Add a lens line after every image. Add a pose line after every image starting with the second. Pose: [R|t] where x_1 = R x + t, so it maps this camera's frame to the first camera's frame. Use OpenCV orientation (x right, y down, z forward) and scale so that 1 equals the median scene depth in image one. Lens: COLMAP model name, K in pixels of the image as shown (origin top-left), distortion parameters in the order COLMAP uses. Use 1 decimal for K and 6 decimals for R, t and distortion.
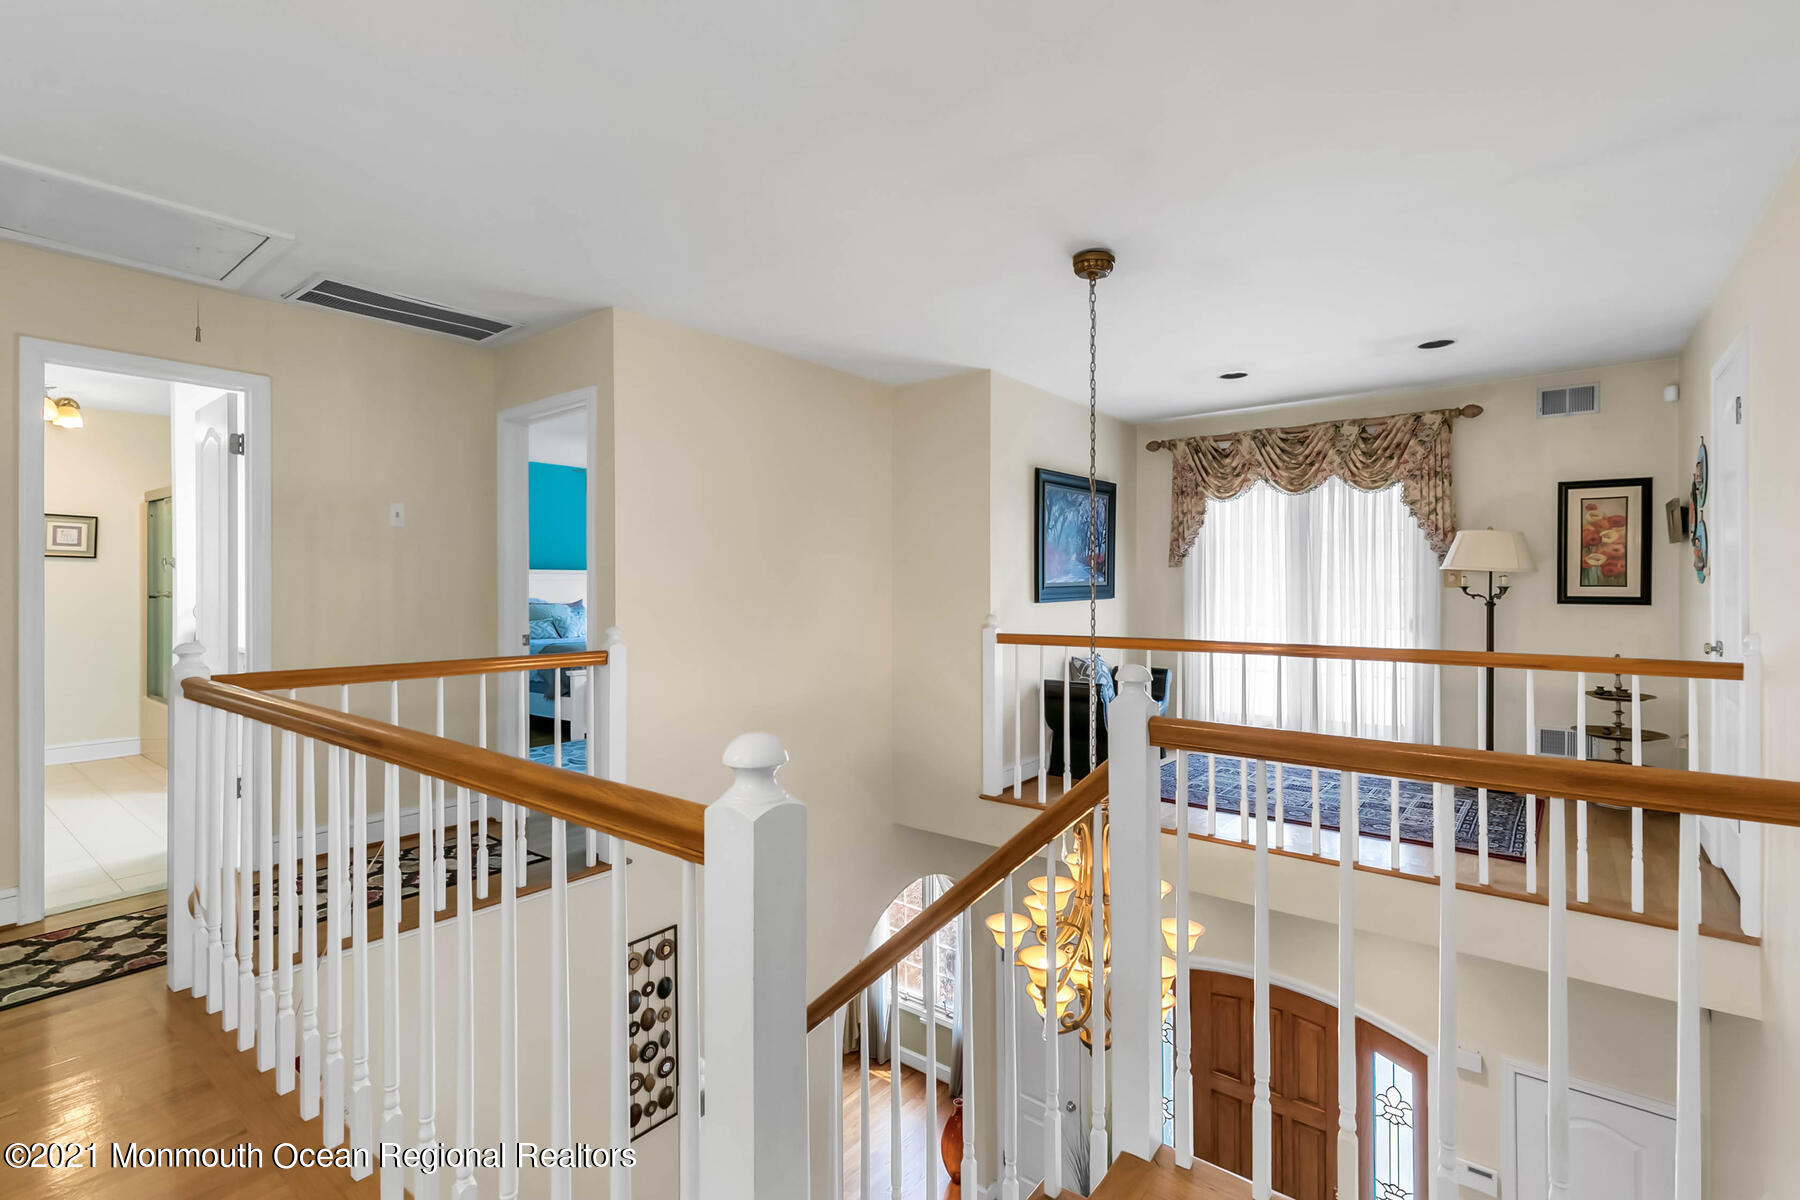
lens RADIAL K [[828.7, 0, 895.4], [0, 828.7, 592.6], [0, 0, 1]] dist [0.016019, -0.002510]
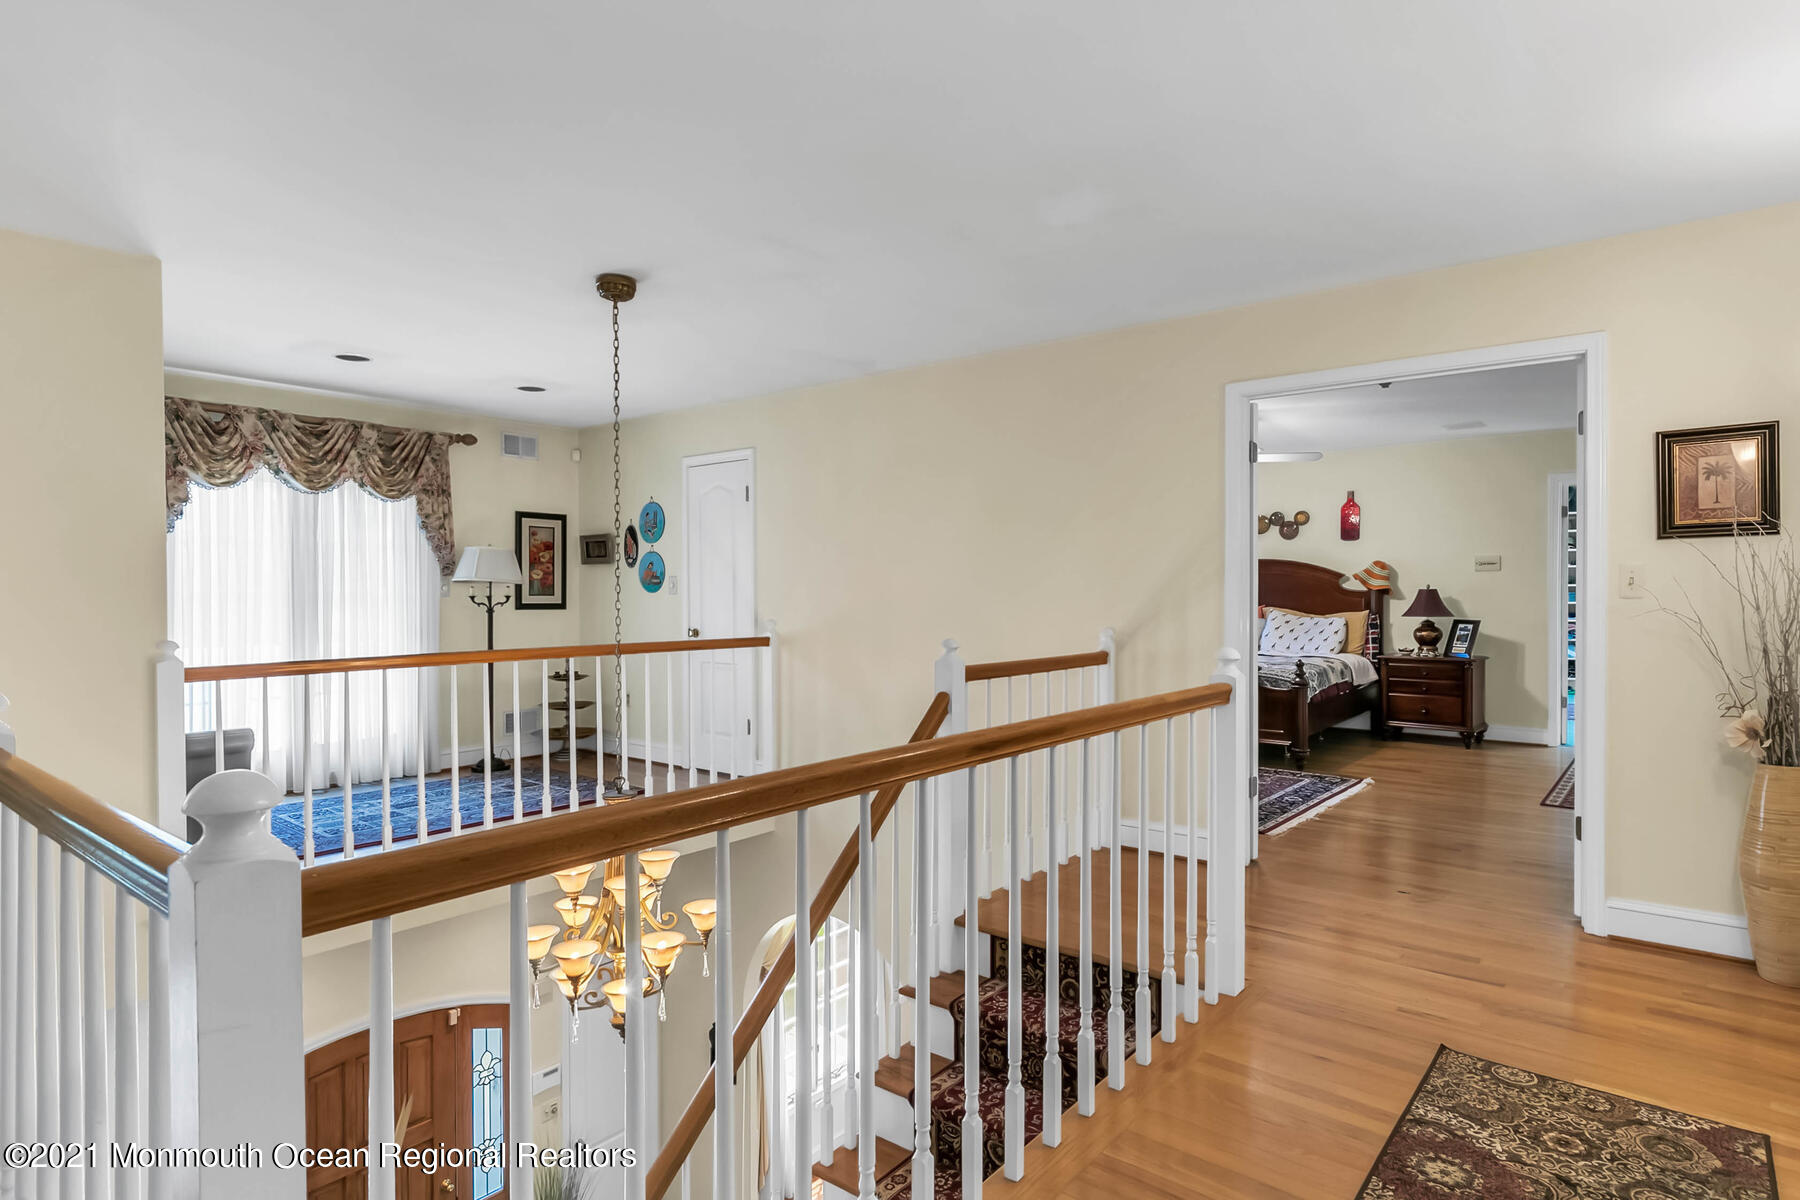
lens RADIAL K [[981.4, 0, 886.5], [0, 981.4, 604.8], [0, 0, 1]] dist [-0.006560, 0.003013]
pose [[0.017250, -0.011461, 0.999786, -0.633187], [0.010320, 0.999883, 0.011284, -0.004046], [-0.999798, 0.010123, 0.017367, 0.418424]]
